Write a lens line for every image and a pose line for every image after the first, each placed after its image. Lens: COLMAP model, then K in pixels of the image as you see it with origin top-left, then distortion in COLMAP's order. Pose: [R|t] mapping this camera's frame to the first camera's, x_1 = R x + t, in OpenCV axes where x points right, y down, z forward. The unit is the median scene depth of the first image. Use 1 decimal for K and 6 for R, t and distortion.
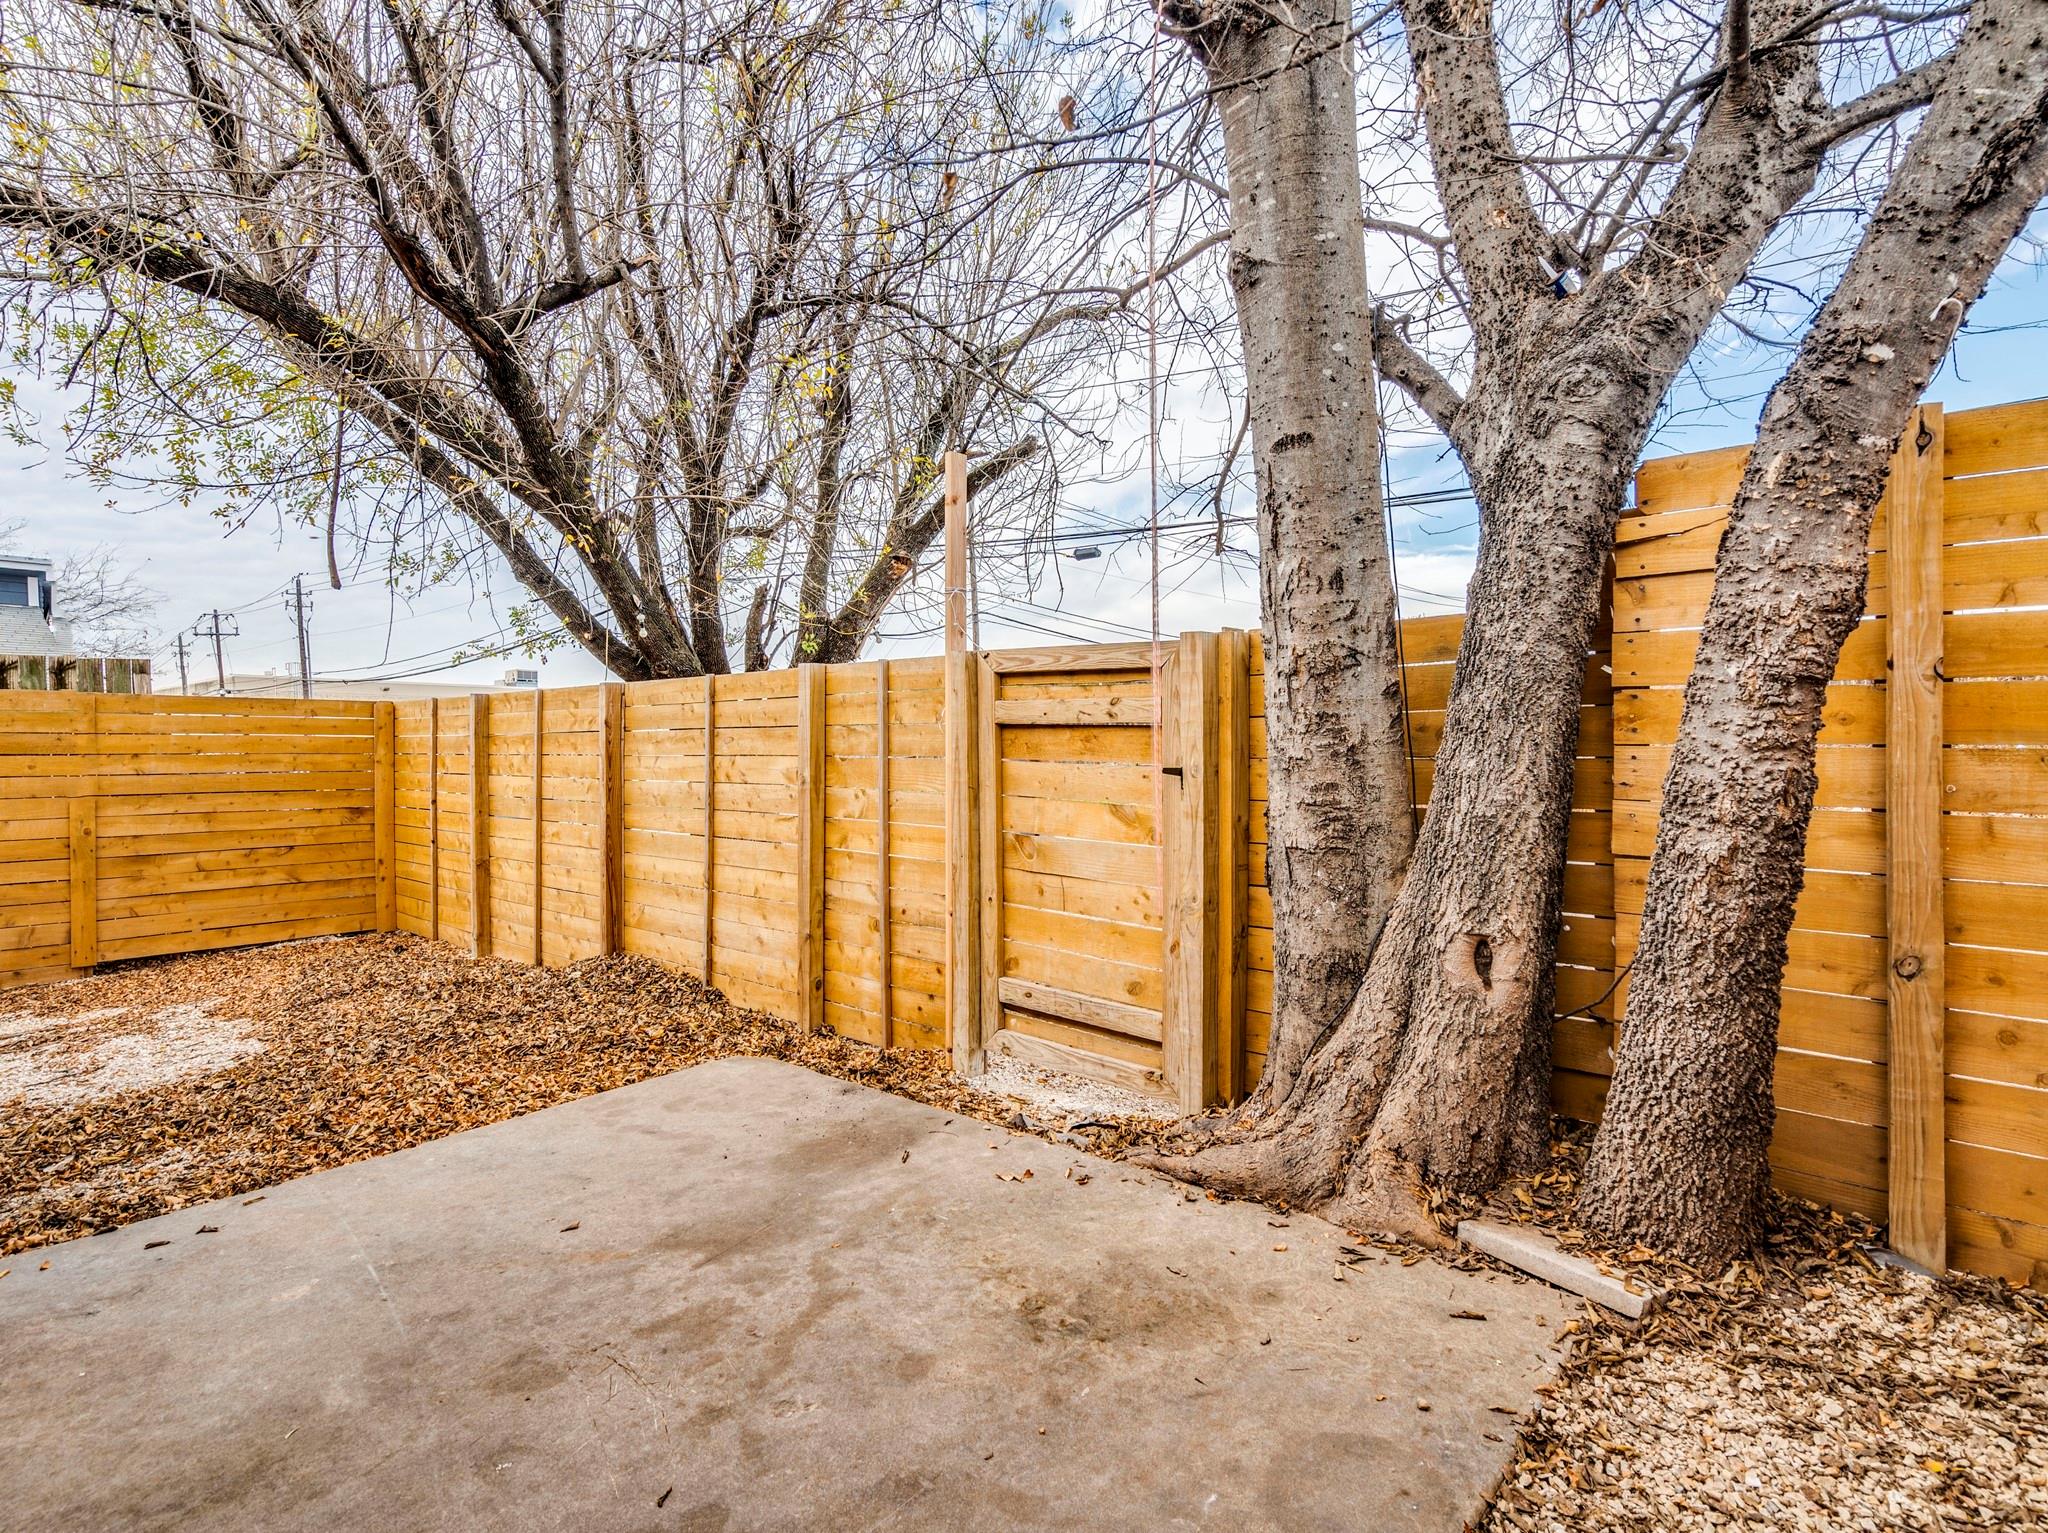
lens RADIAL K [[1048.8, 0, 1020.2], [0, 1048.8, 757.6], [0, 0, 1]] dist [-0.007768, 0.000255]
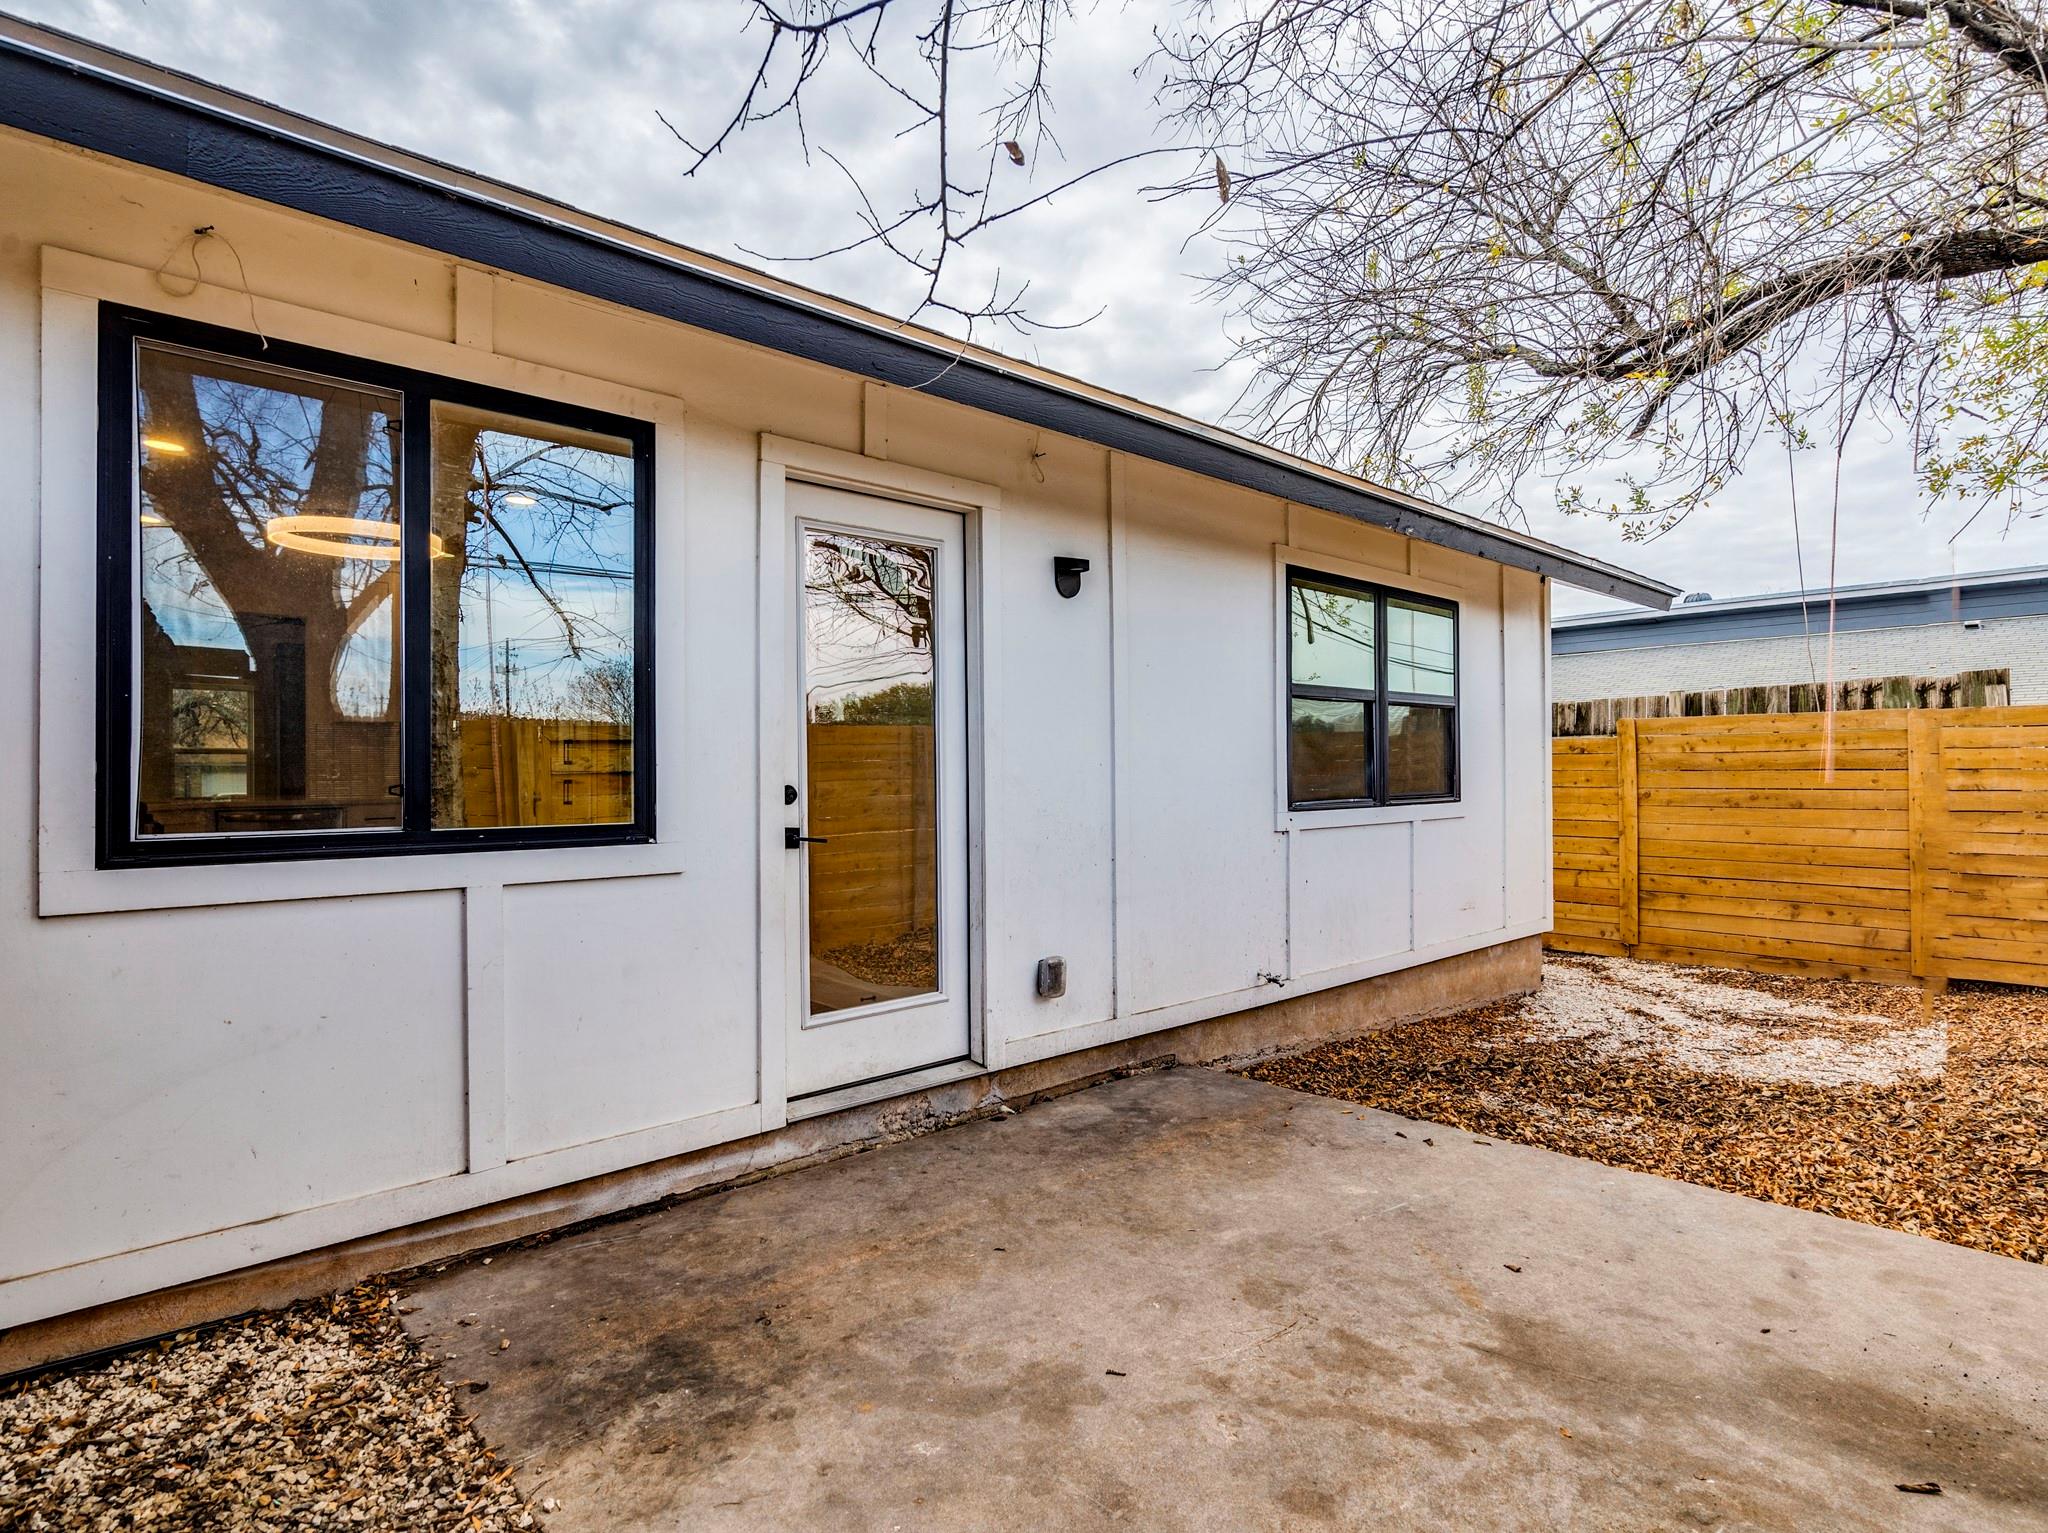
lens RADIAL K [[1048.8, 0, 1020.2], [0, 1048.8, 757.6], [0, 0, 1]] dist [-0.007768, 0.000255]
pose [[-0.125695, -0.007246, -0.992042, 0.564420], [0.001873, 0.999970, -0.007541, -0.020716], [0.992067, -0.002806, -0.125678, 0.623385]]
